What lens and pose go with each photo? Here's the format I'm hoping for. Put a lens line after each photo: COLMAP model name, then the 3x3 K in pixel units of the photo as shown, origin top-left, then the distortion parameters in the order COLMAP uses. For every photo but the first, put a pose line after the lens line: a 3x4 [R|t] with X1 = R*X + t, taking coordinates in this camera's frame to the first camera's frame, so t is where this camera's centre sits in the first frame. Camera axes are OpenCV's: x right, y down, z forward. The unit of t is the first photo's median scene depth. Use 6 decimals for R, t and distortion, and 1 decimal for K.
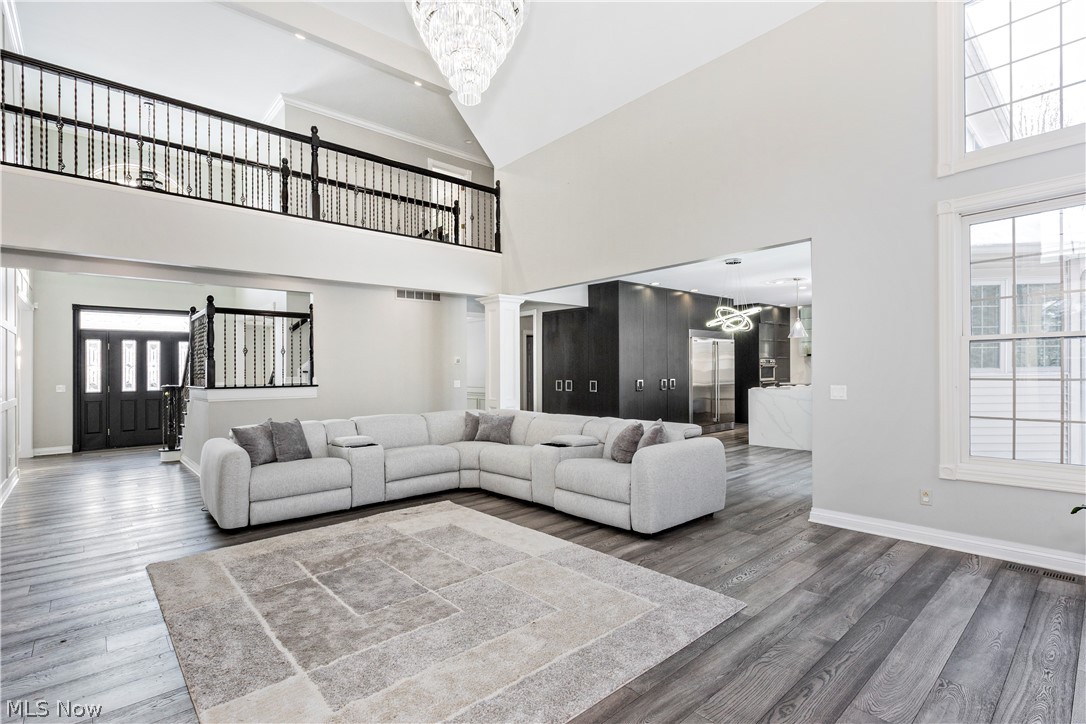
lens RADIAL K [[512.3, 0, 543.8], [0, 512.3, 362.7], [0, 0, 1]] dist [0.012715, -0.000412]
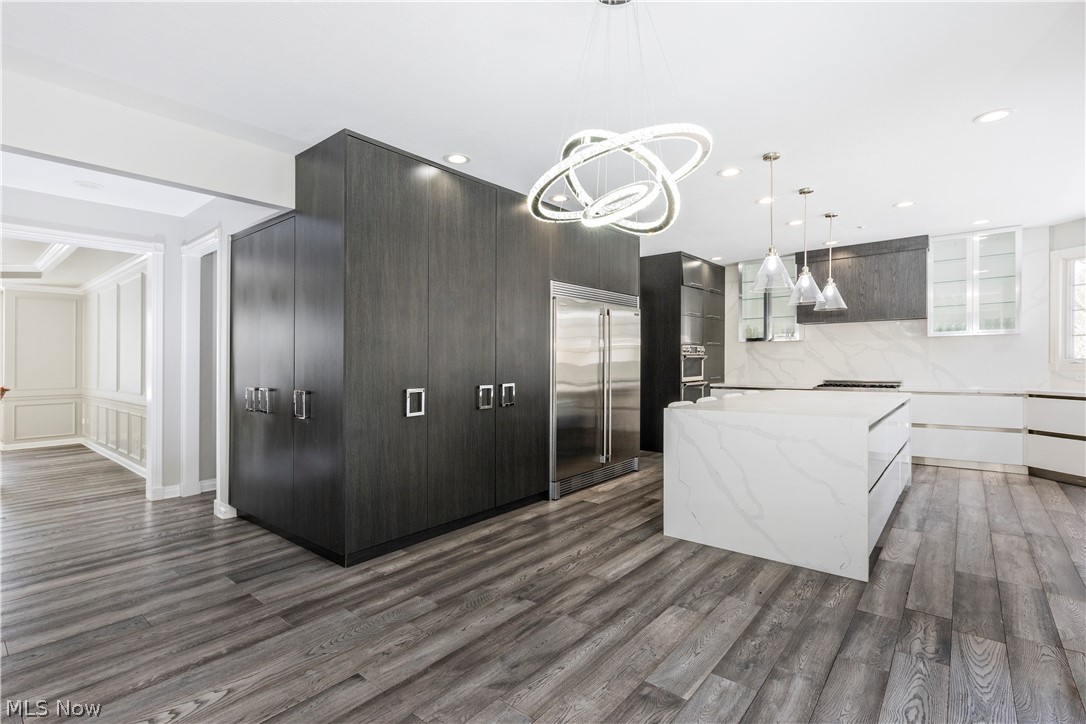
lens RADIAL K [[512.3, 0, 545.6], [0, 512.3, 365.0], [0, 0, 1]] dist [0.012715, -0.000412]
pose [[0.988362, -0.000886, 0.152115, 0.192827], [-0.002244, 0.999789, 0.020408, 0.004756], [-0.152101, -0.020512, 0.988152, 0.483095]]
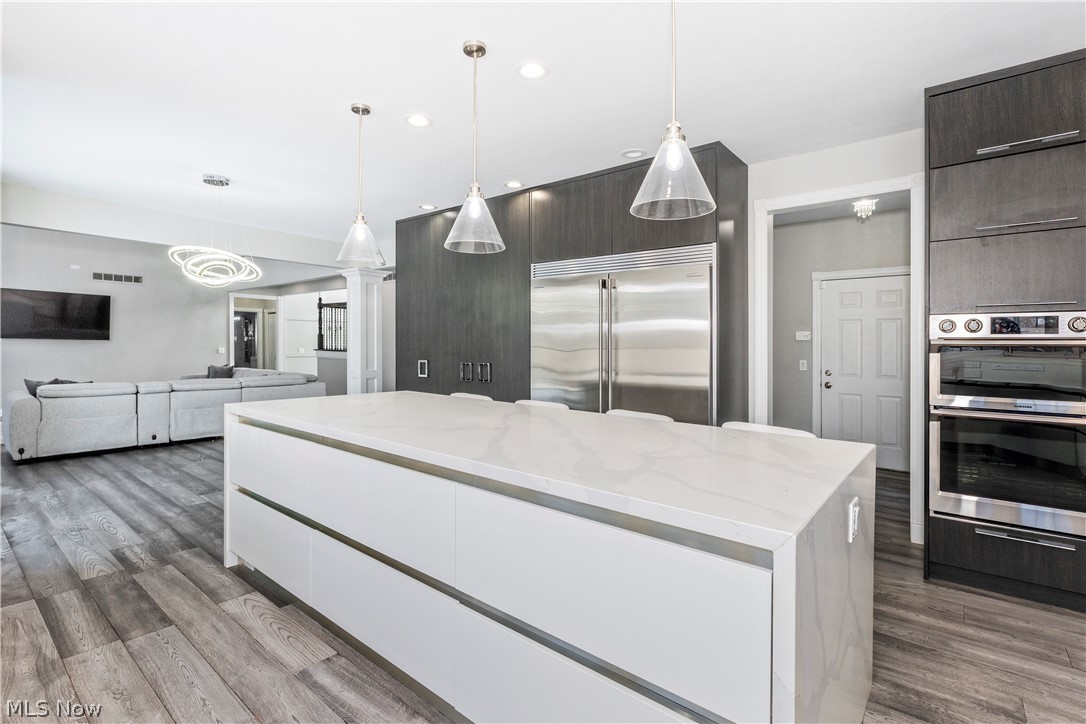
lens RADIAL K [[512.3, 0, 513.1], [0, 512.3, 342.3], [0, 0, 1]] dist [0.012715, -0.000412]
pose [[0.116065, 0.002895, -0.993237, 0.599427], [0.005317, 0.999980, 0.003536, 0.006369], [0.993227, -0.005691, 0.116047, 0.779114]]
